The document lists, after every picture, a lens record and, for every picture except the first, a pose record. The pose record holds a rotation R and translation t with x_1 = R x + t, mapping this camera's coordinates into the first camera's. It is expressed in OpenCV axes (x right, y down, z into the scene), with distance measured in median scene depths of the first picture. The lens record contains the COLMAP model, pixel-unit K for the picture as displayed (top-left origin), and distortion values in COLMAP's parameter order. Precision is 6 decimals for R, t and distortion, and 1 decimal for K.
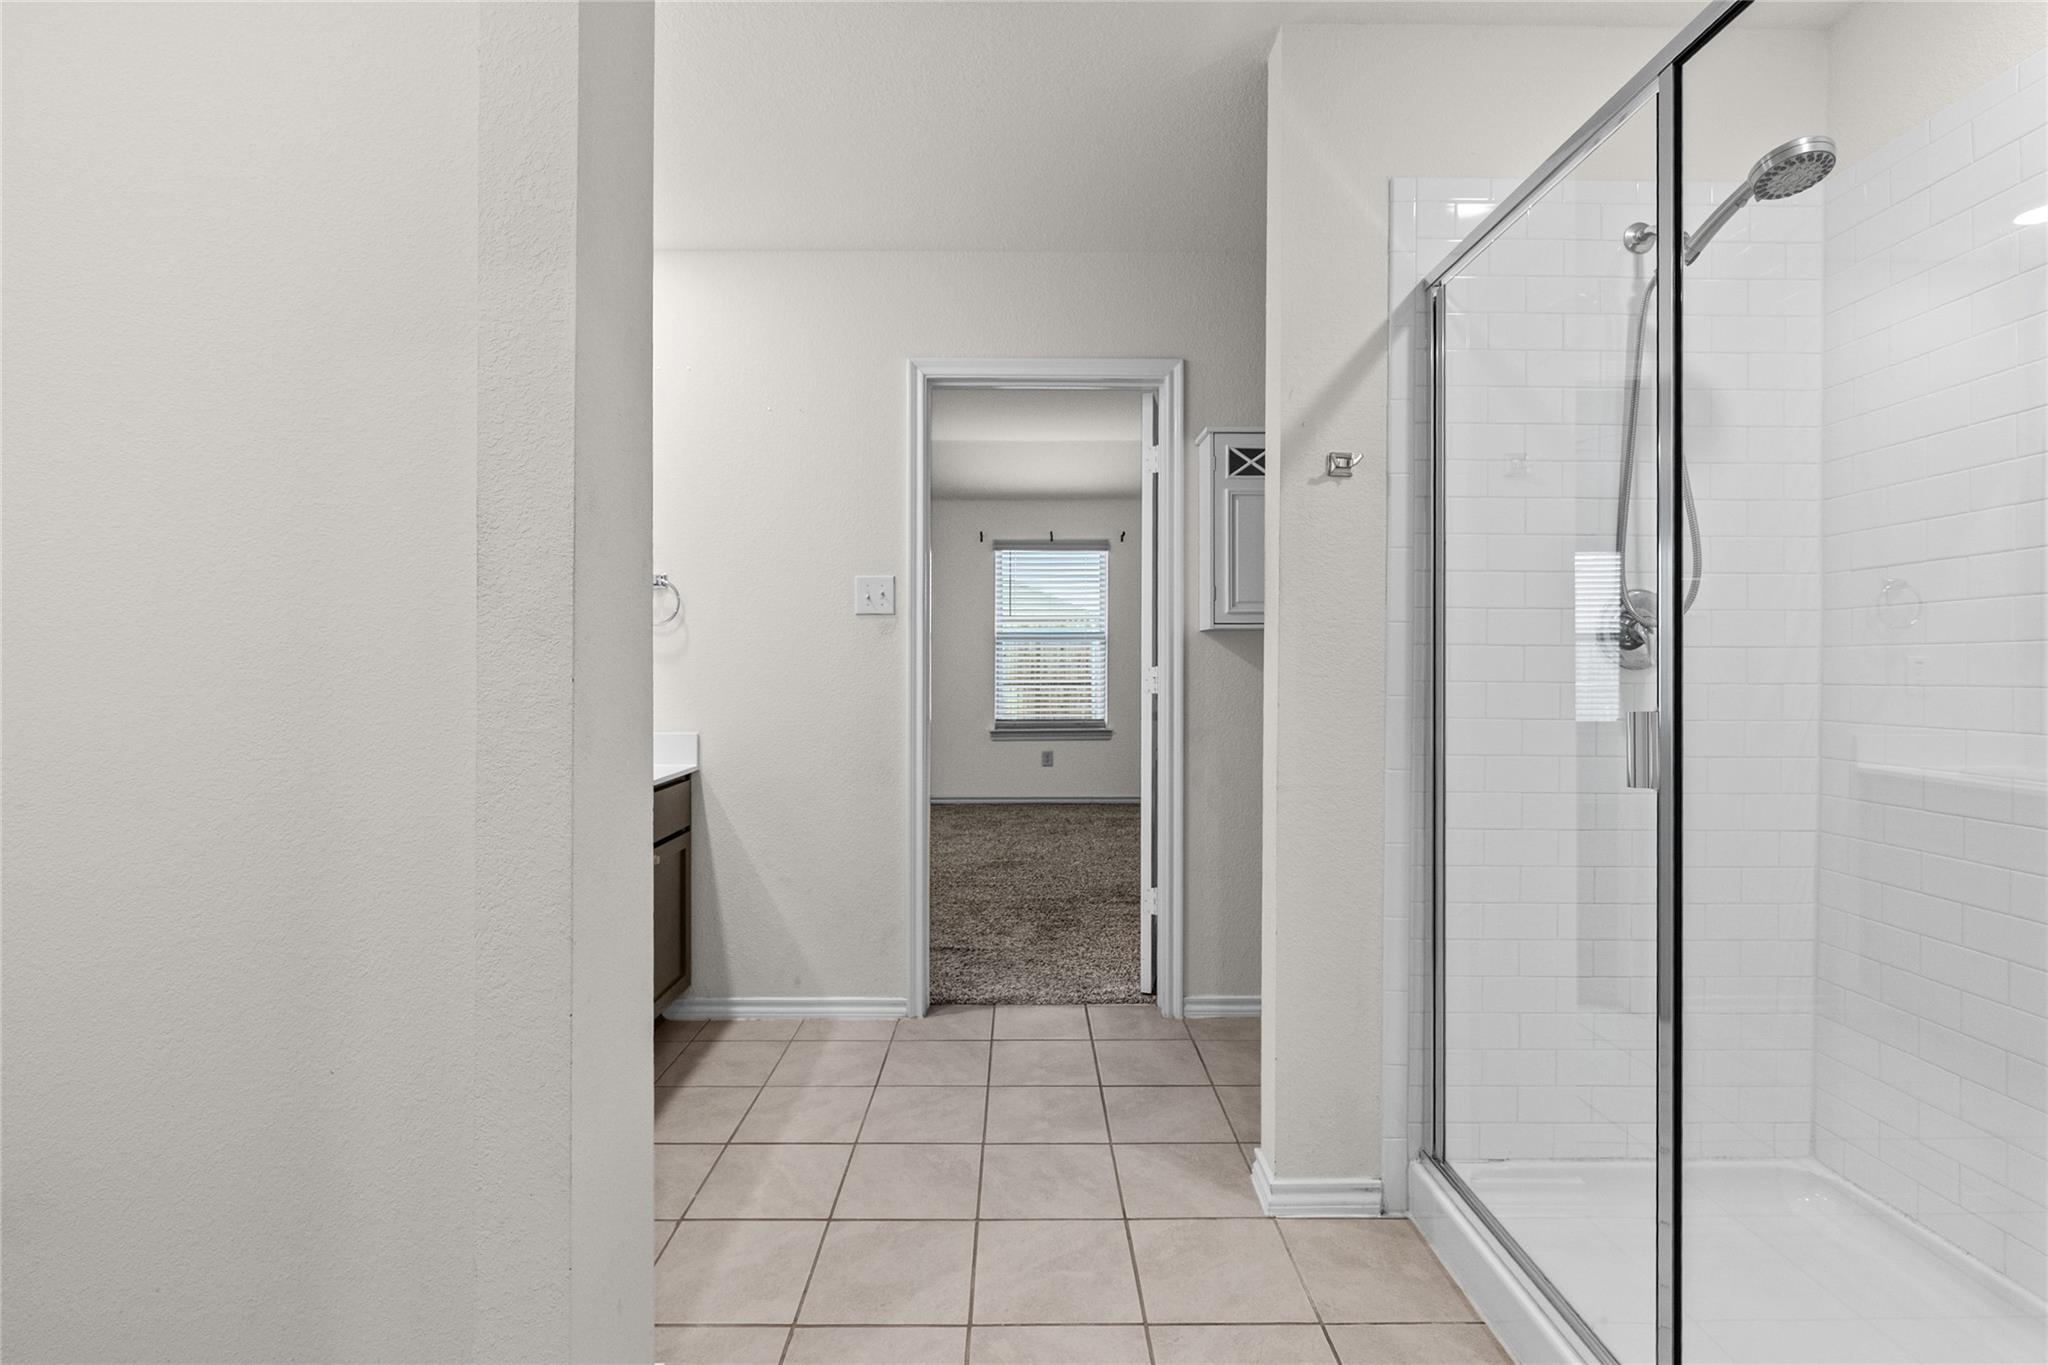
lens RADIAL K [[916.0, 0, 1011.4], [0, 916.0, 662.2], [0, 0, 1]] dist [0.002227, -0.000041]
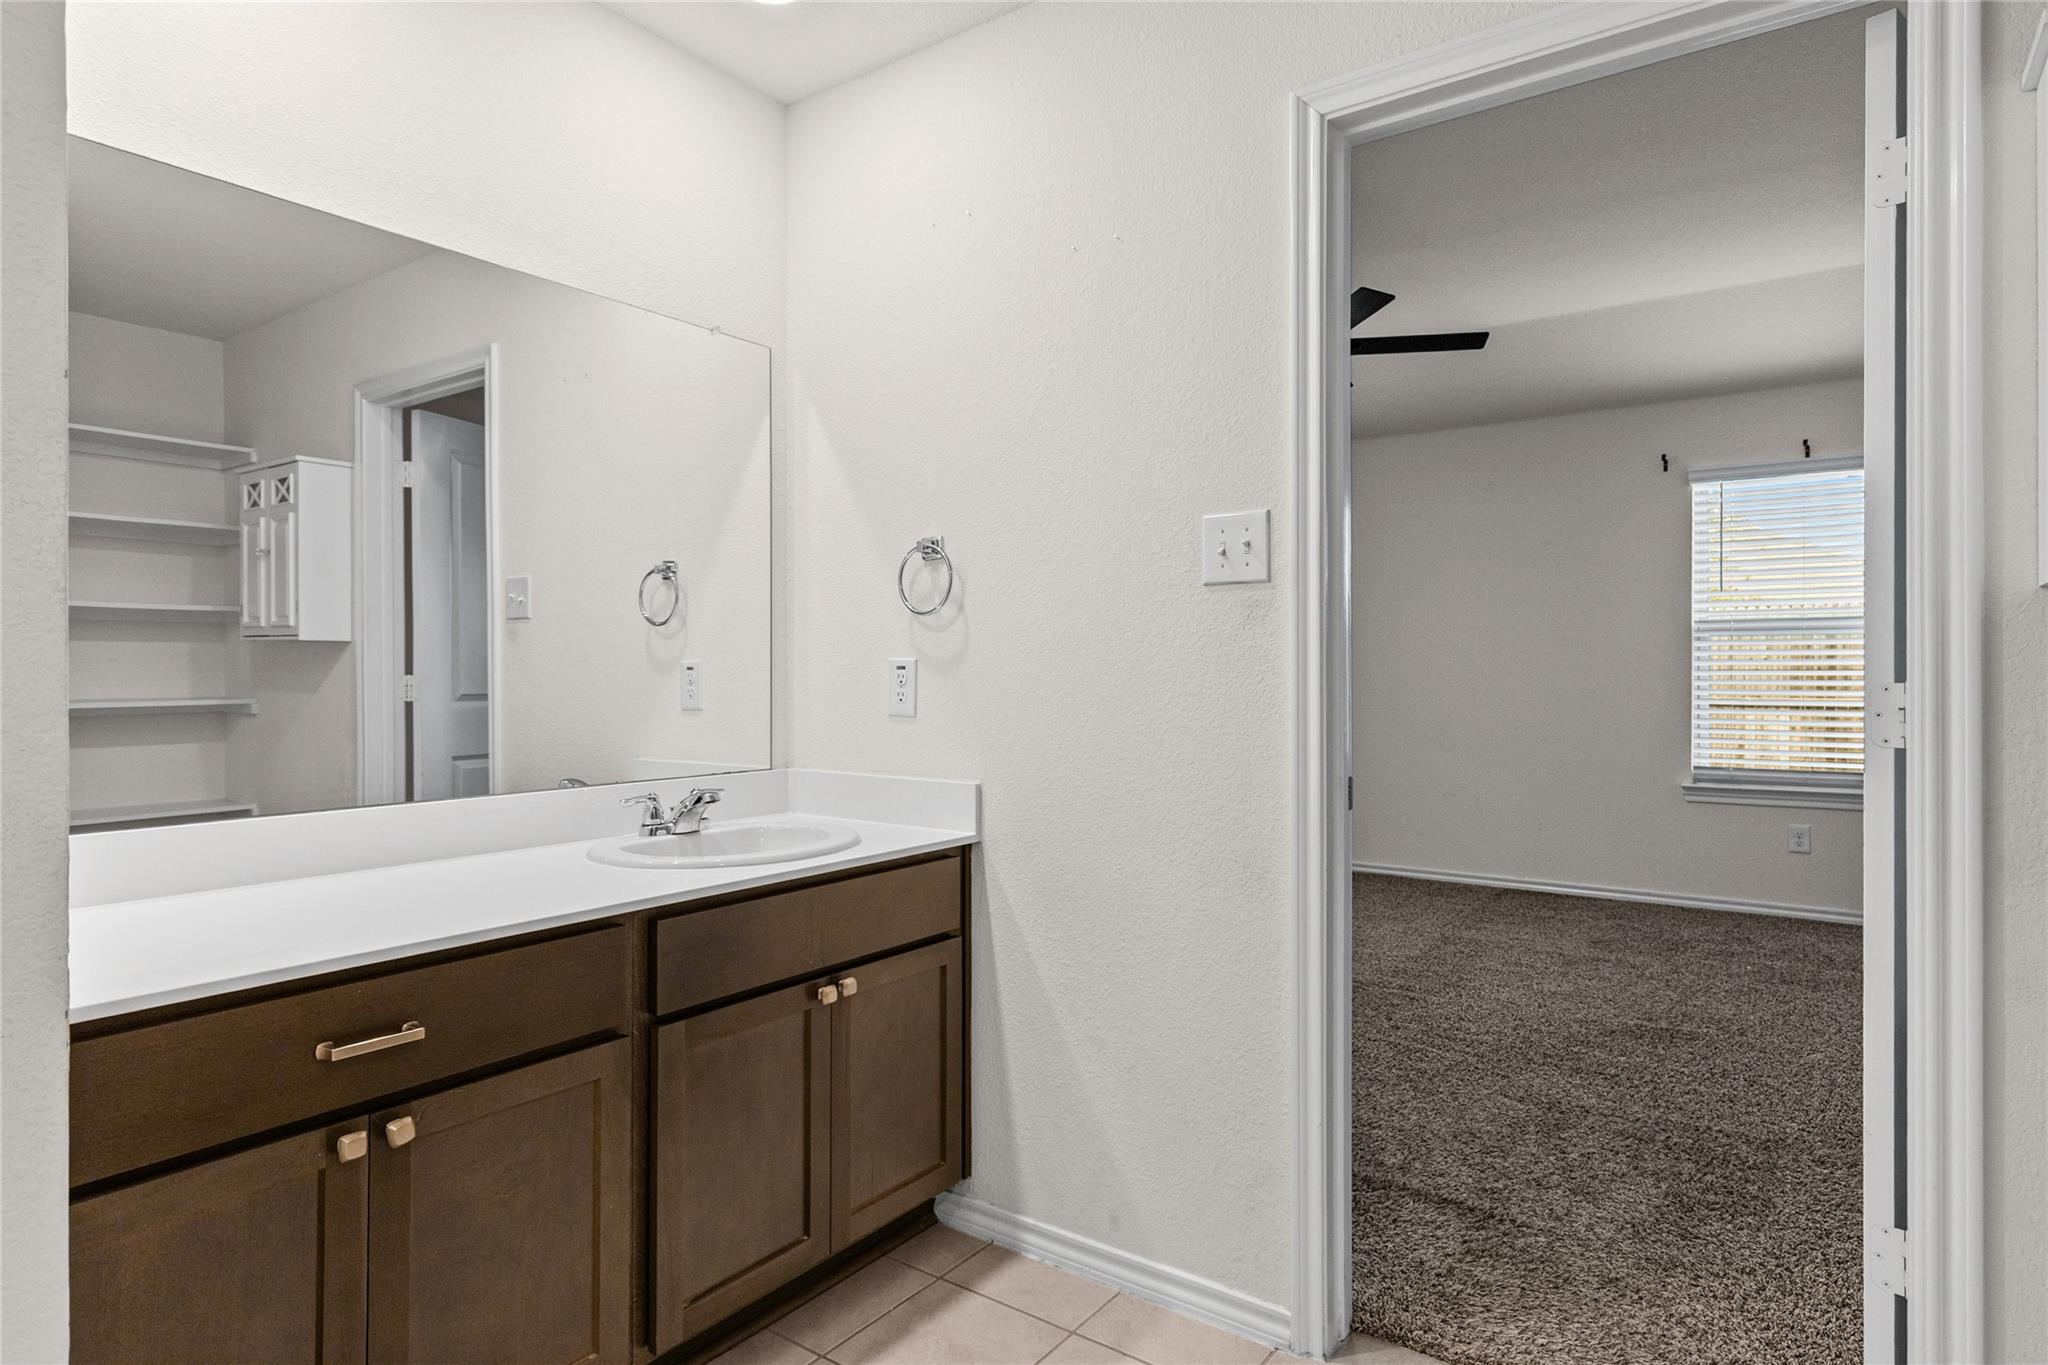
lens RADIAL K [[1114.7, 0, 1024.0], [0, 1114.7, 682.5], [0, 0, 1]] dist [0.041119, -0.038904]
pose [[0.814663, 0.005219, -0.579911, 0.131651], [0.000718, 0.999950, 0.010009, -0.000252], [0.579934, -0.008570, 0.814619, 0.387693]]
